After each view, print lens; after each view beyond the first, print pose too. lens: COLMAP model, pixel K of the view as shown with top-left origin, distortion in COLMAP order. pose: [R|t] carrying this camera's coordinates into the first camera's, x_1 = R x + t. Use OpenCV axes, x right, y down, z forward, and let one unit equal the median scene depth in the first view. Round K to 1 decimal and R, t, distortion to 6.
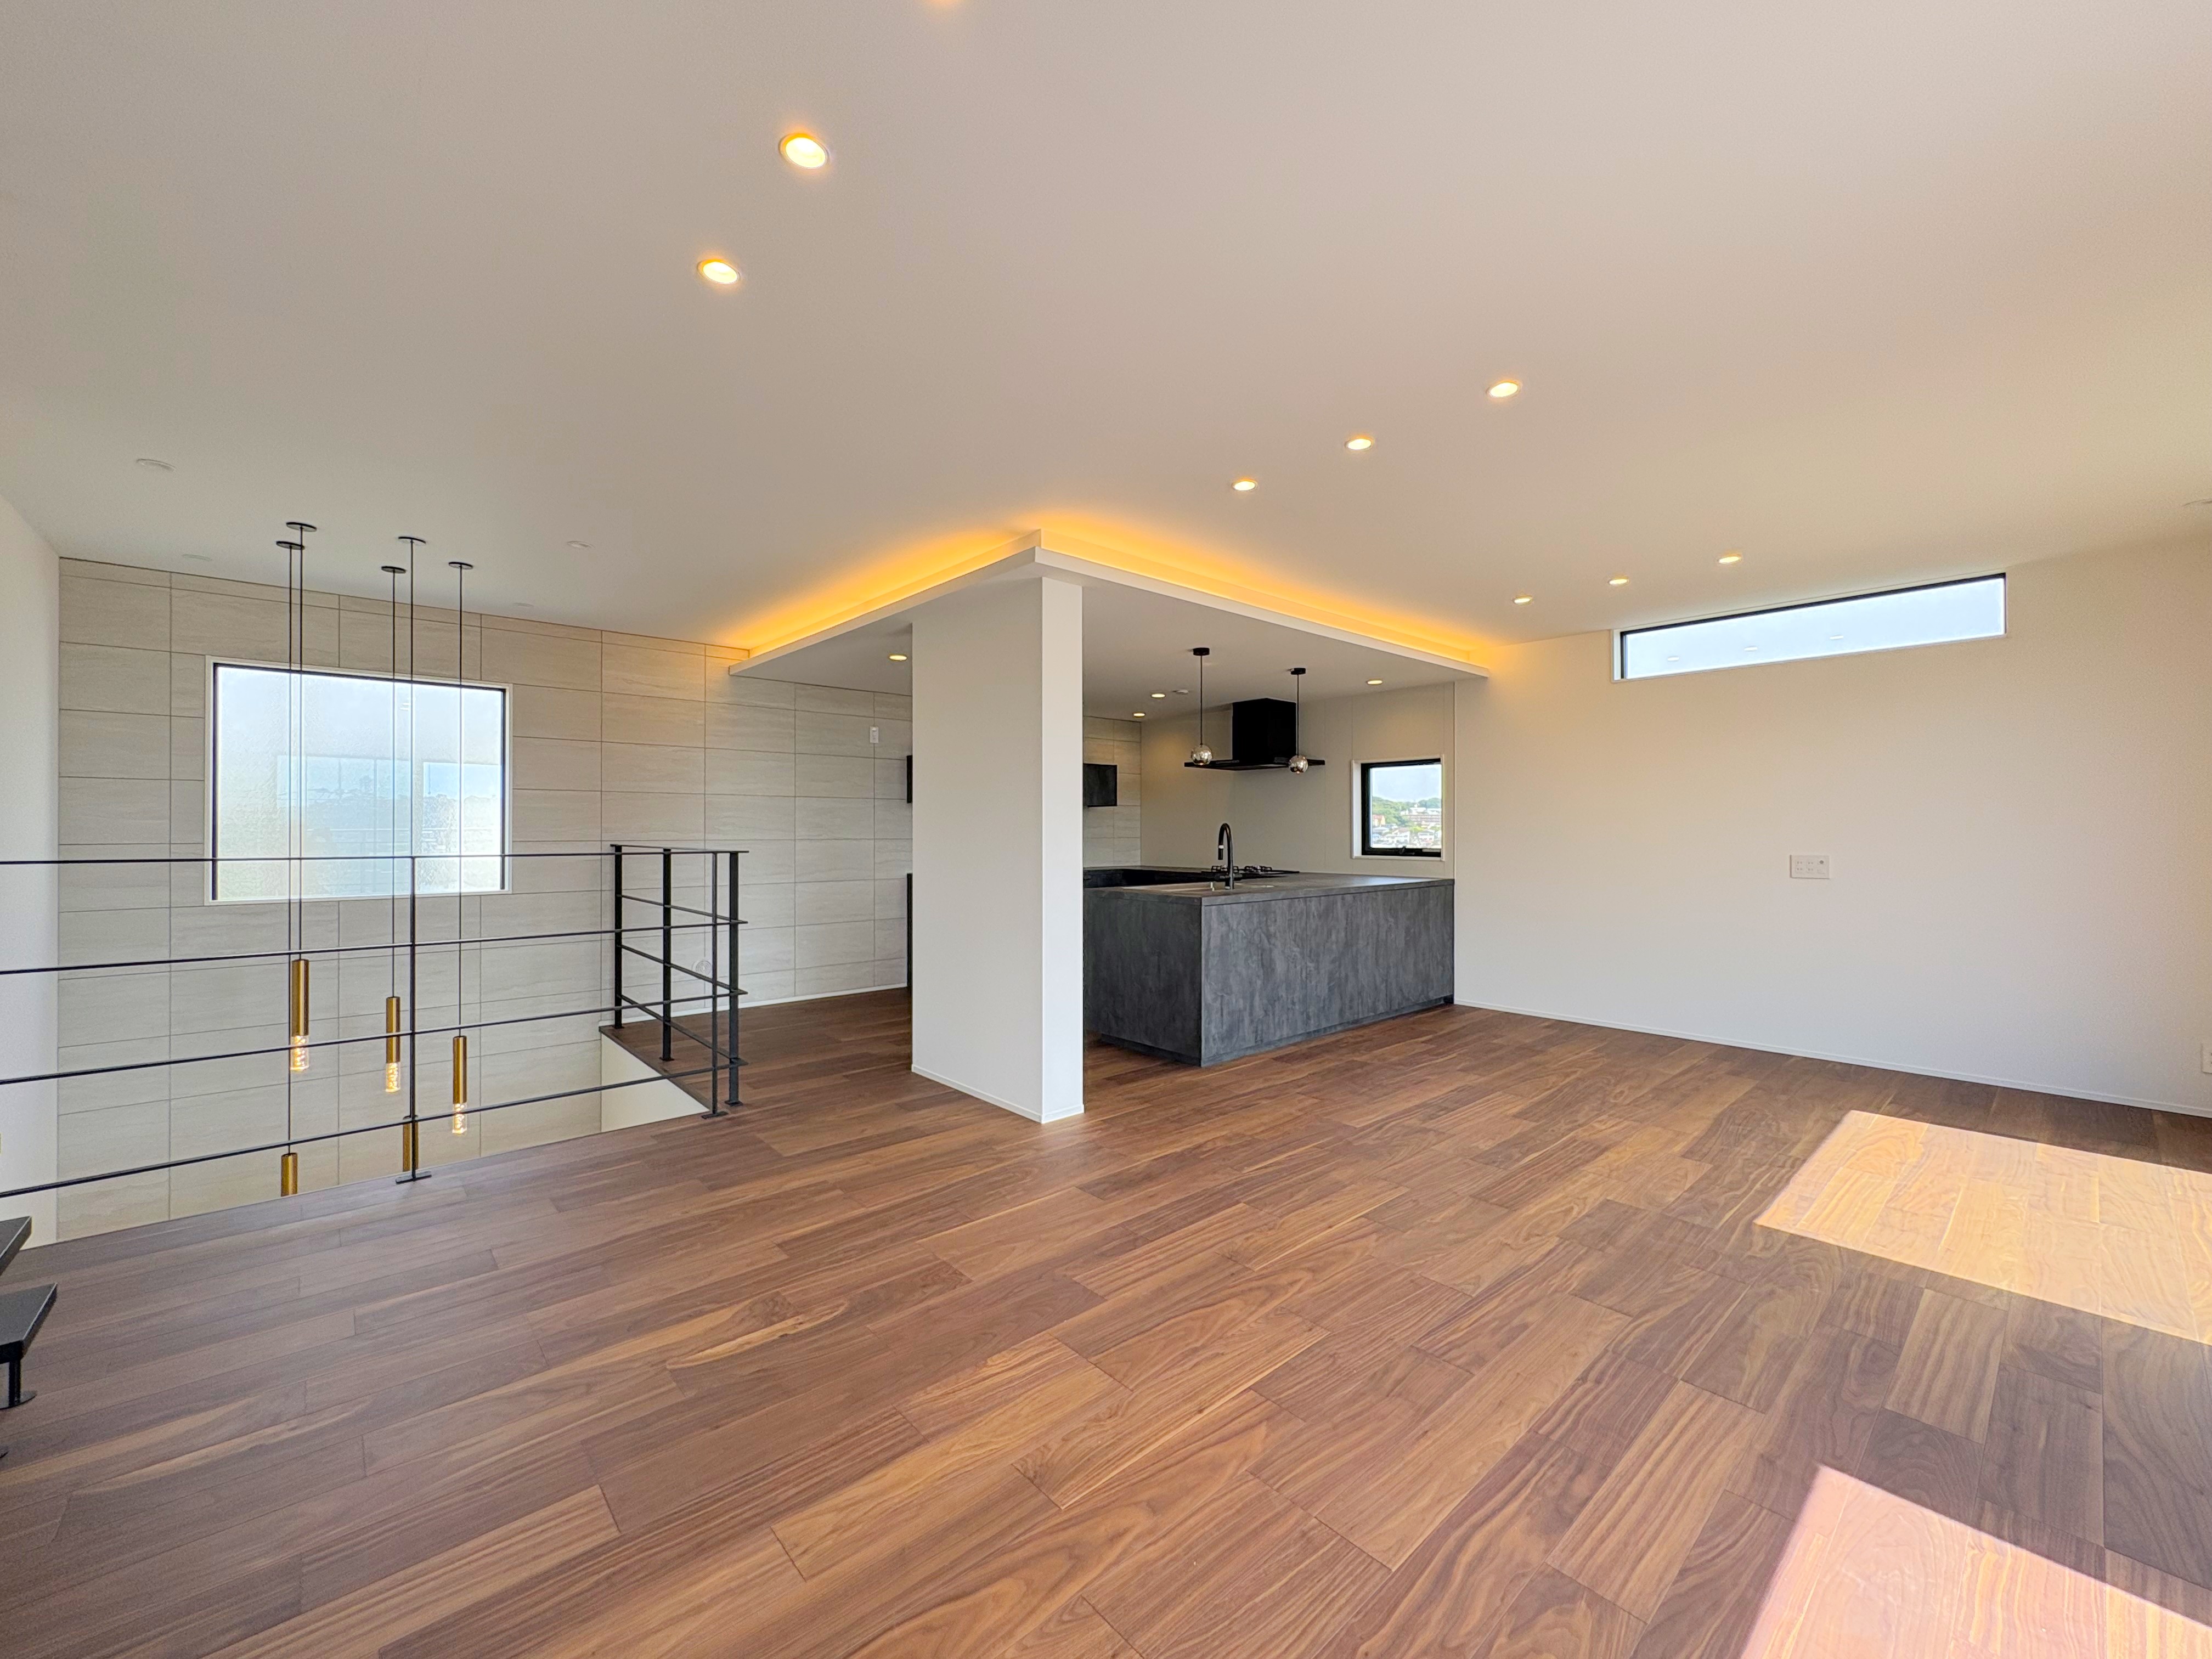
lens RADIAL K [[876.6, 0, 1101.5], [0, 876.6, 830.4], [0, 0, 1]] dist [-0.001883, 0.000545]
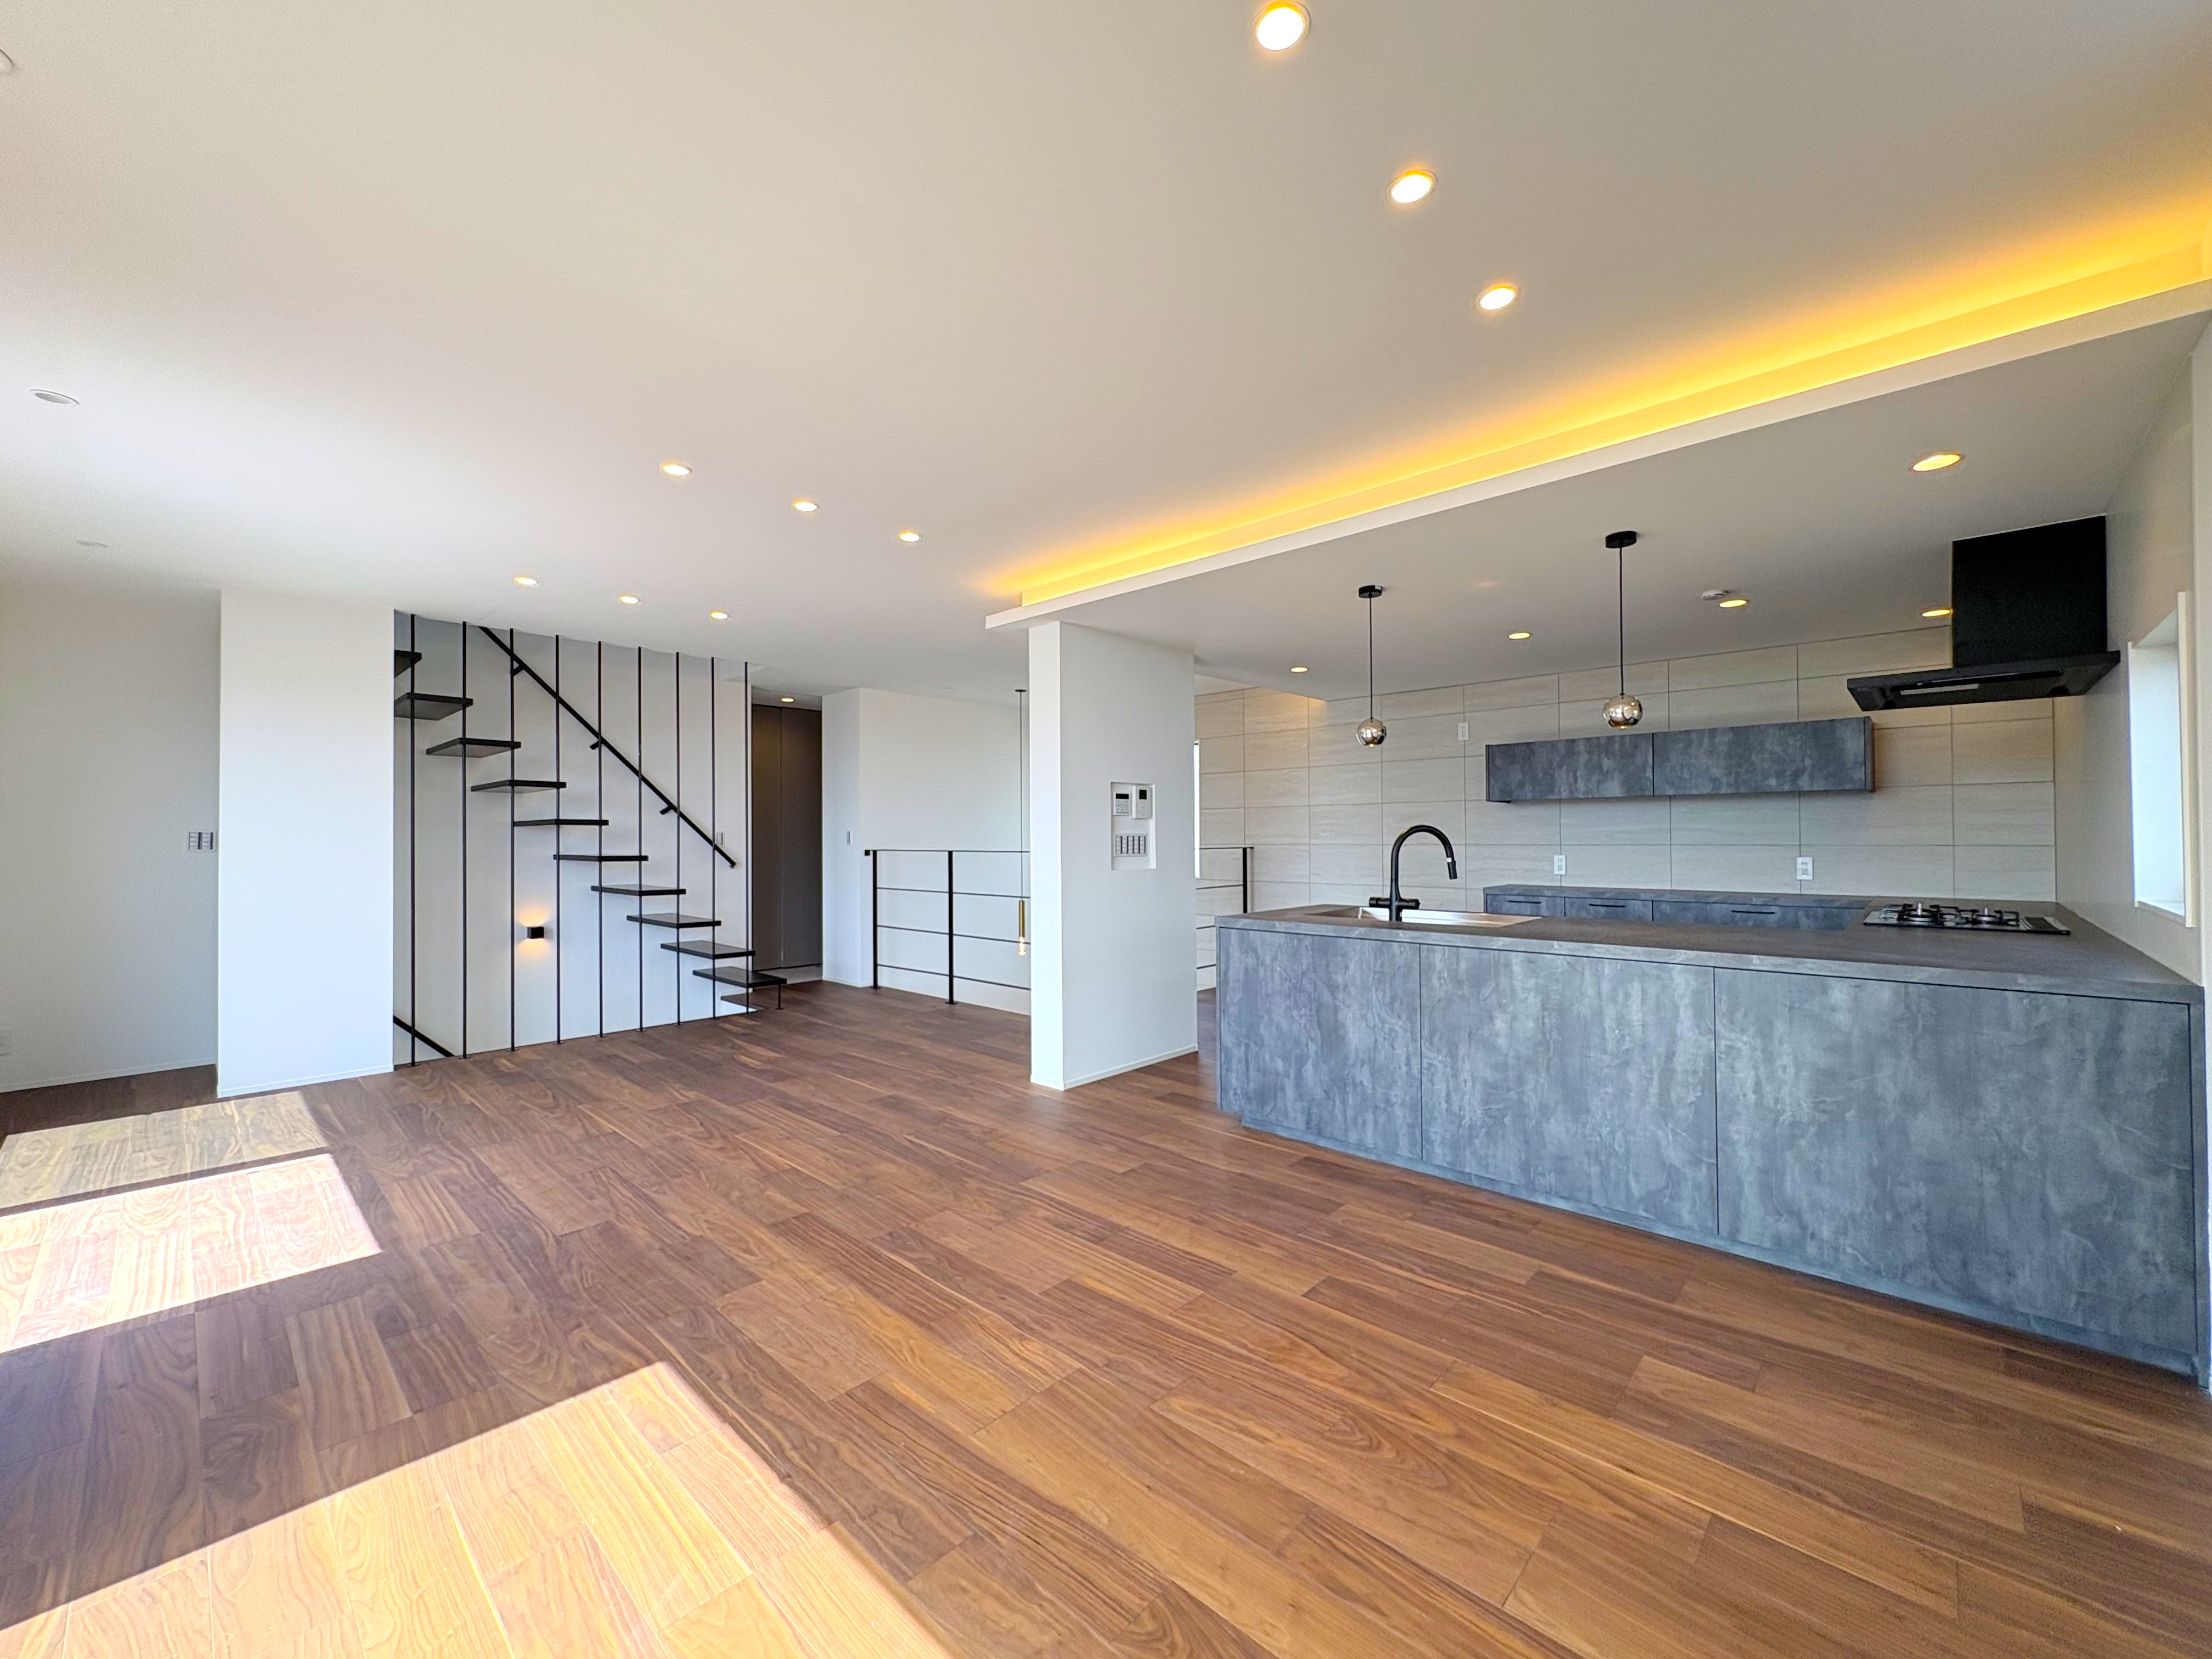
lens RADIAL K [[876.6, 0, 1102.3], [0, 876.6, 831.4], [0, 0, 1]] dist [-0.001883, 0.000545]
pose [[0.093864, -0.007566, -0.995556, 1.169300], [0.005724, 0.999959, -0.007060, 0.000260], [0.995569, -0.005036, 0.093903, 1.010176]]
